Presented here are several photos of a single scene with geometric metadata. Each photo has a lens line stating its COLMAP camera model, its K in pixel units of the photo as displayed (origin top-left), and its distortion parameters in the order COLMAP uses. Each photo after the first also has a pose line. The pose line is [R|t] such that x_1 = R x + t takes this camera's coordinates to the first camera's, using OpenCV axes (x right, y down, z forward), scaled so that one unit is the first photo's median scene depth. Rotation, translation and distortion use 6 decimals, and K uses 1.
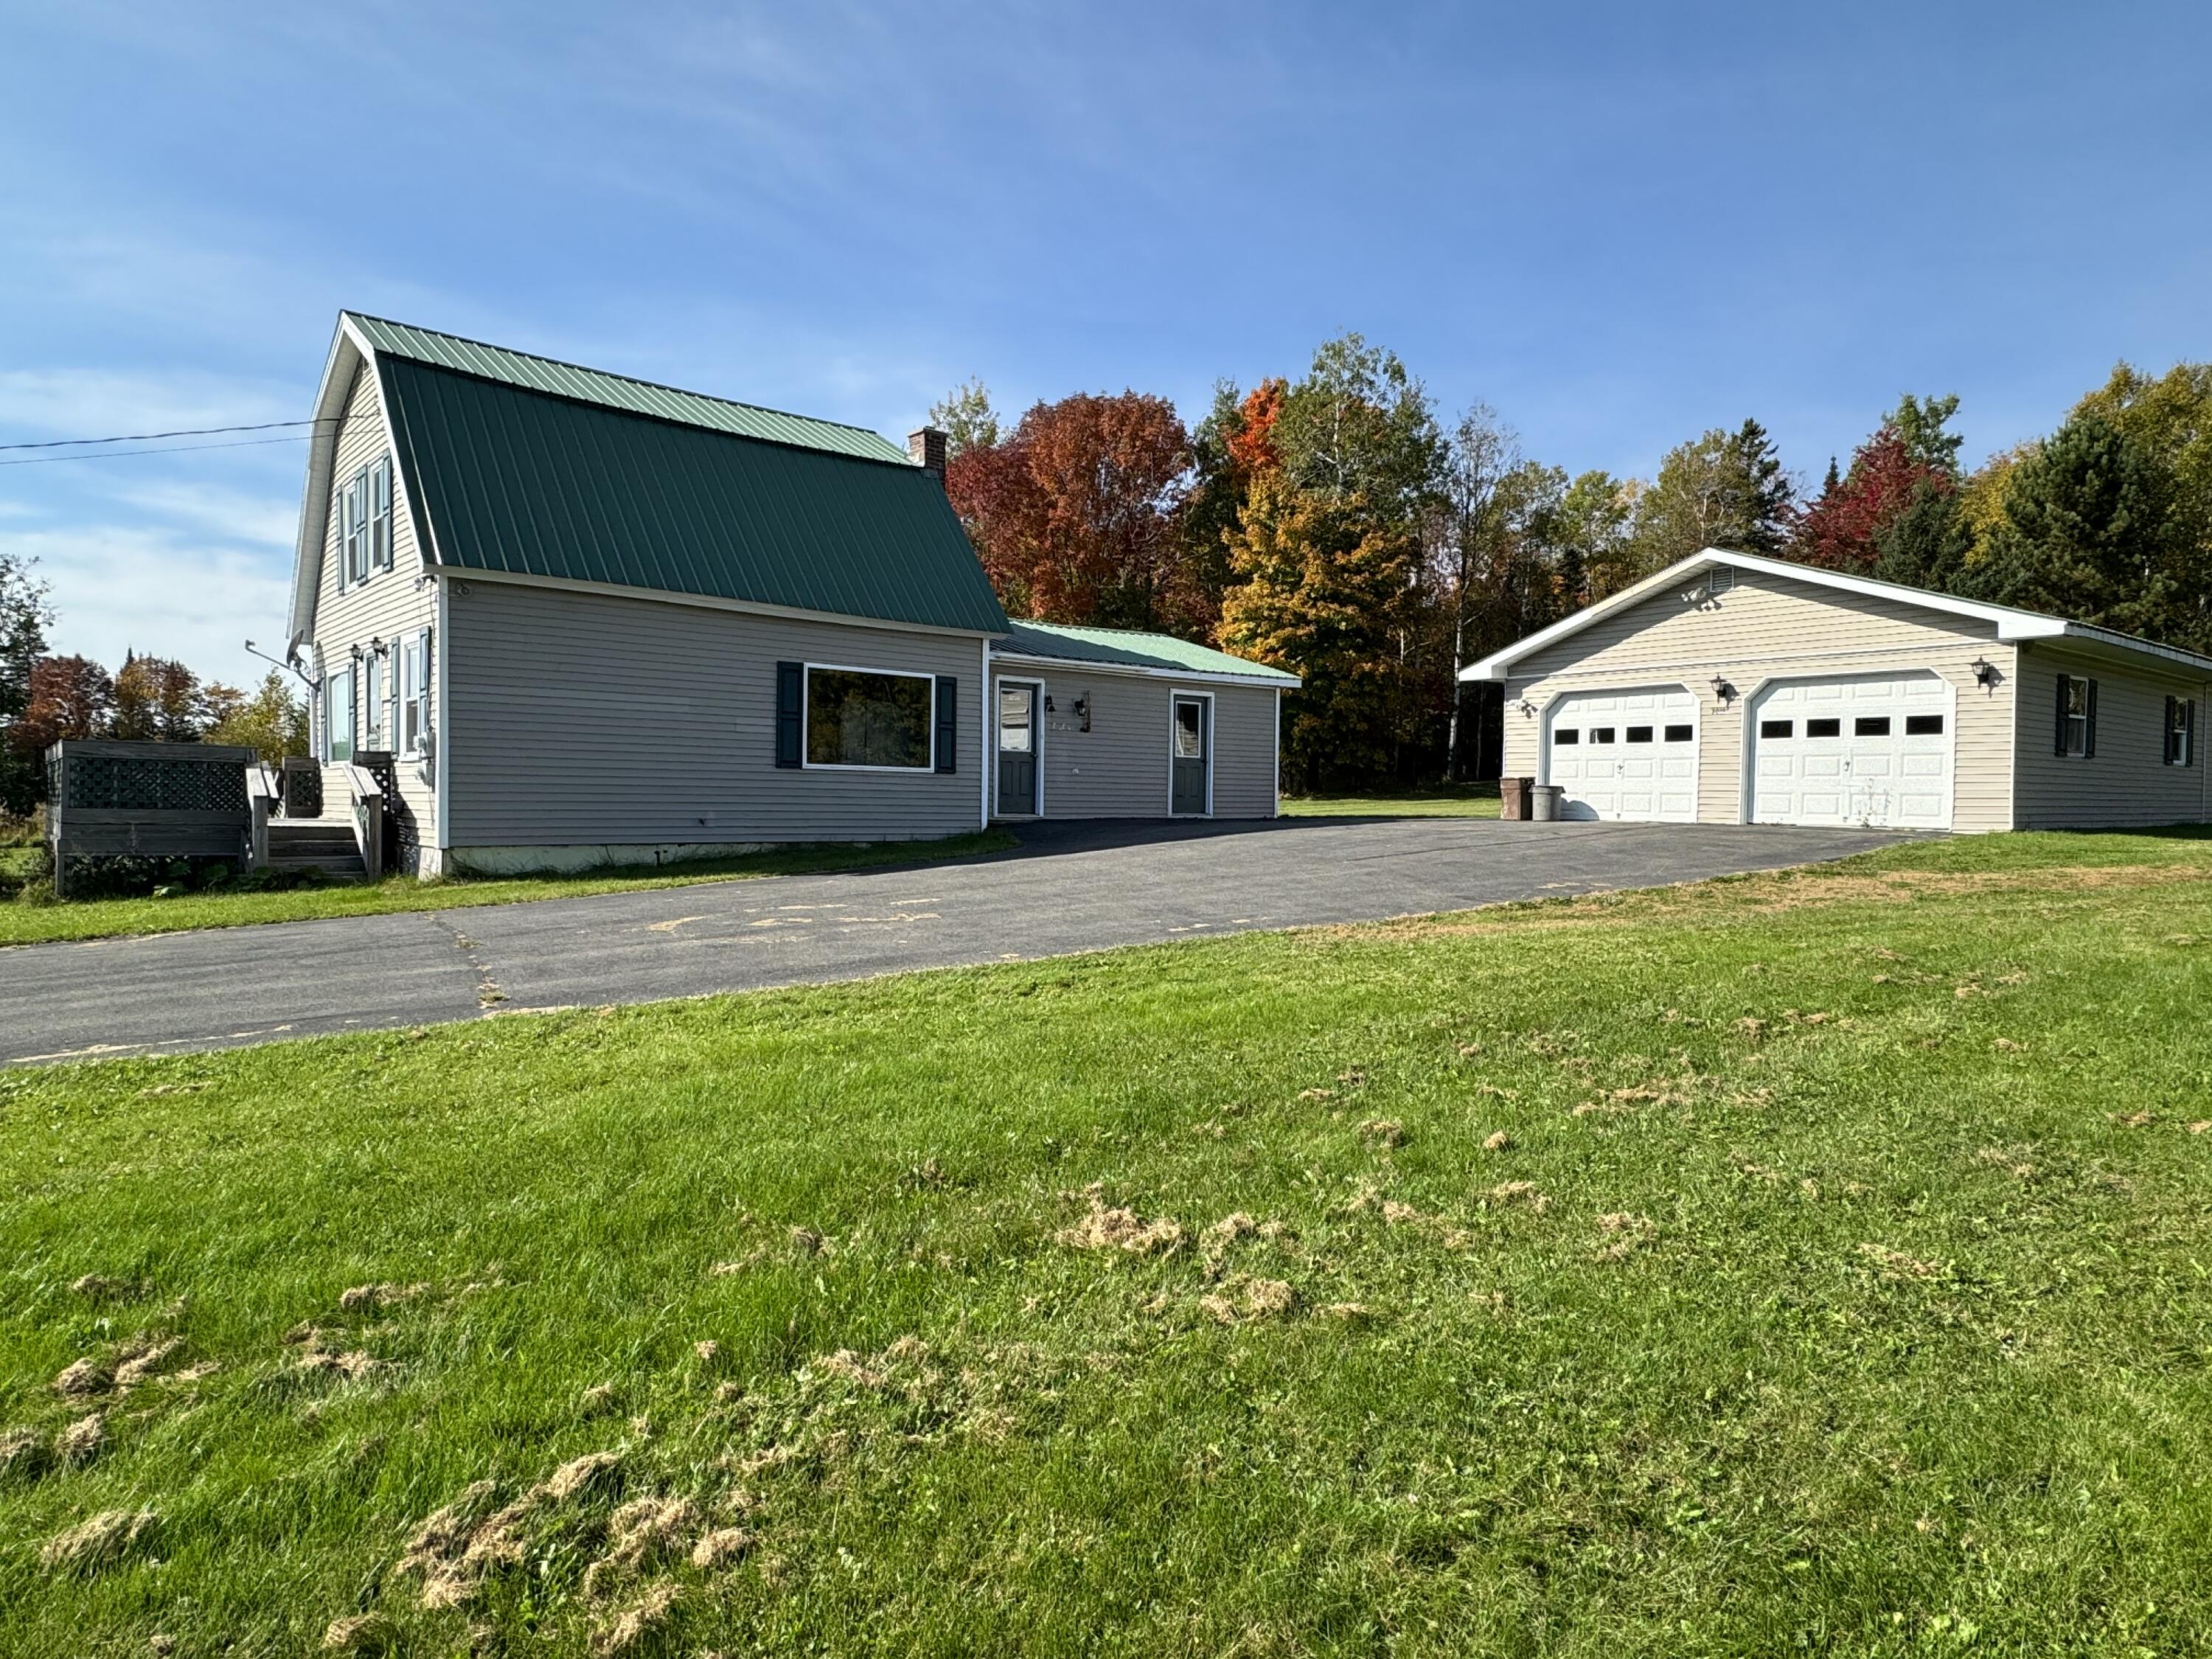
lens RADIAL K [[1305.8, 0, 1104.0], [0, 1305.8, 824.1], [0, 0, 1]] dist [-0.005058, -0.002702]
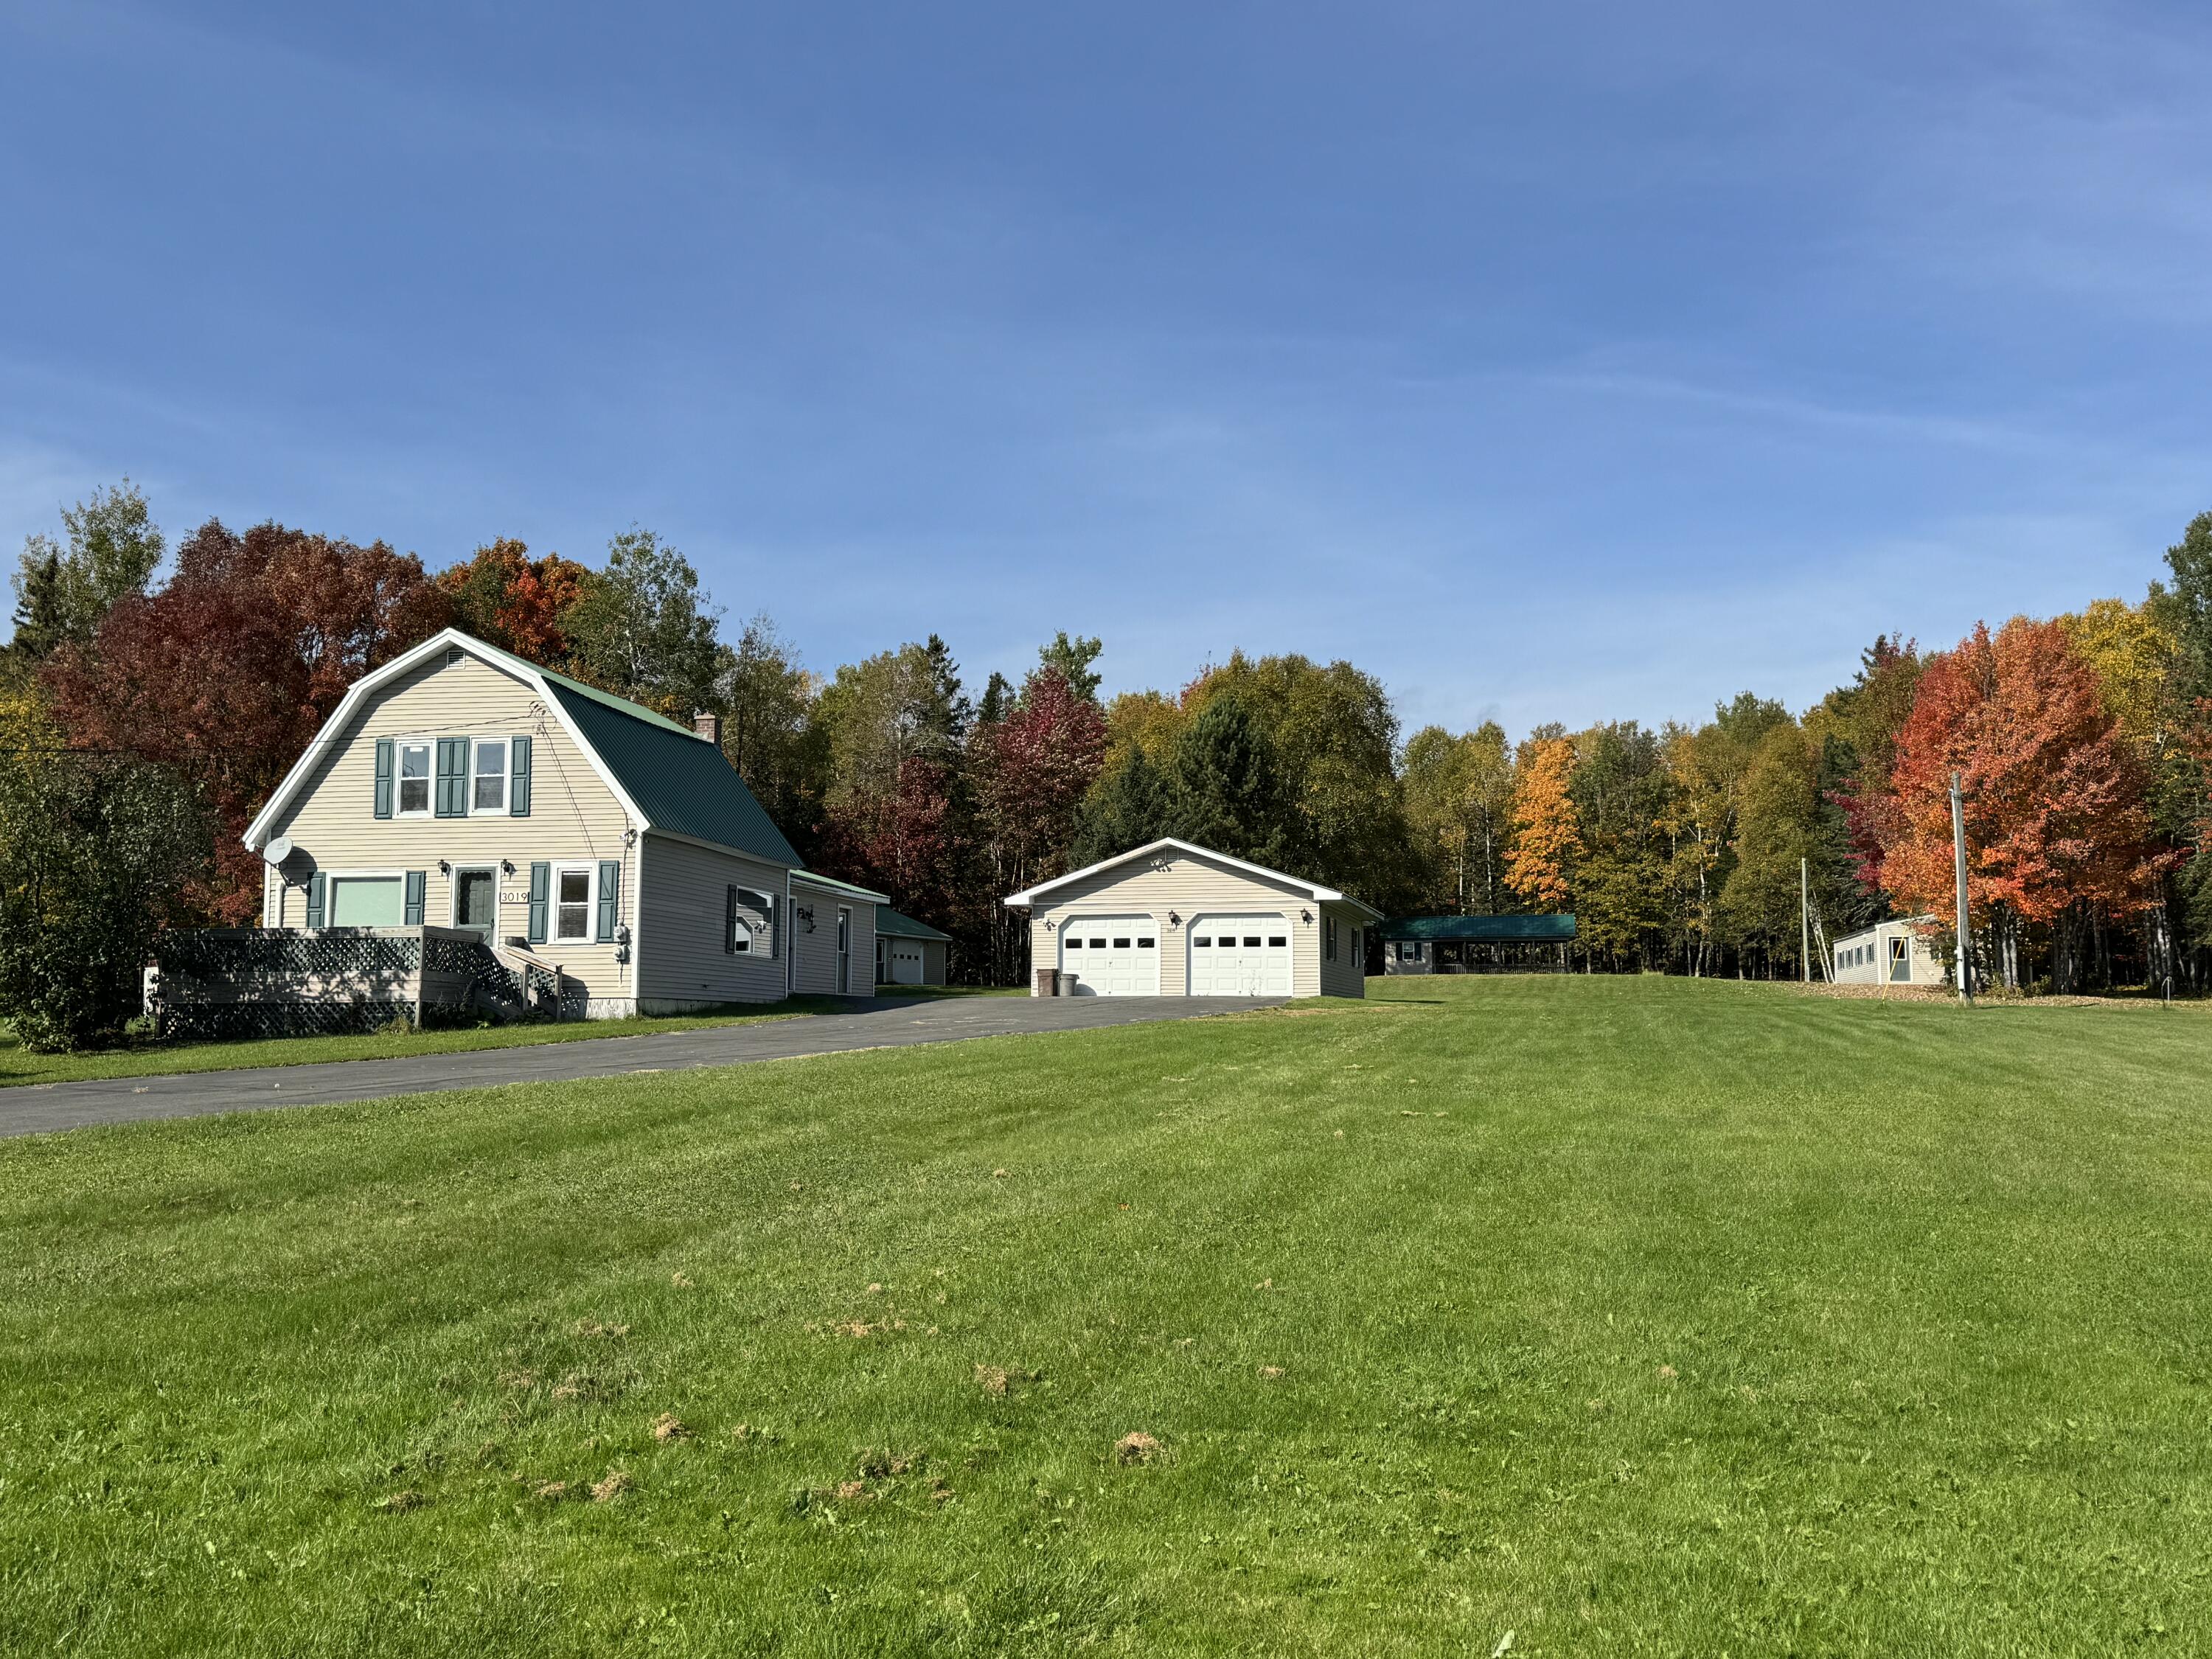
lens RADIAL K [[1998.5, 0, 1106.6], [0, 1998.5, 829.7], [0, 0, 1]] dist [0.008663, 0.001468]
pose [[0.788293, 0.054724, 0.612862, -1.138419], [0.020096, 0.993216, -0.114535, 0.076042], [-0.614972, 0.102603, 0.781845, -0.957042]]
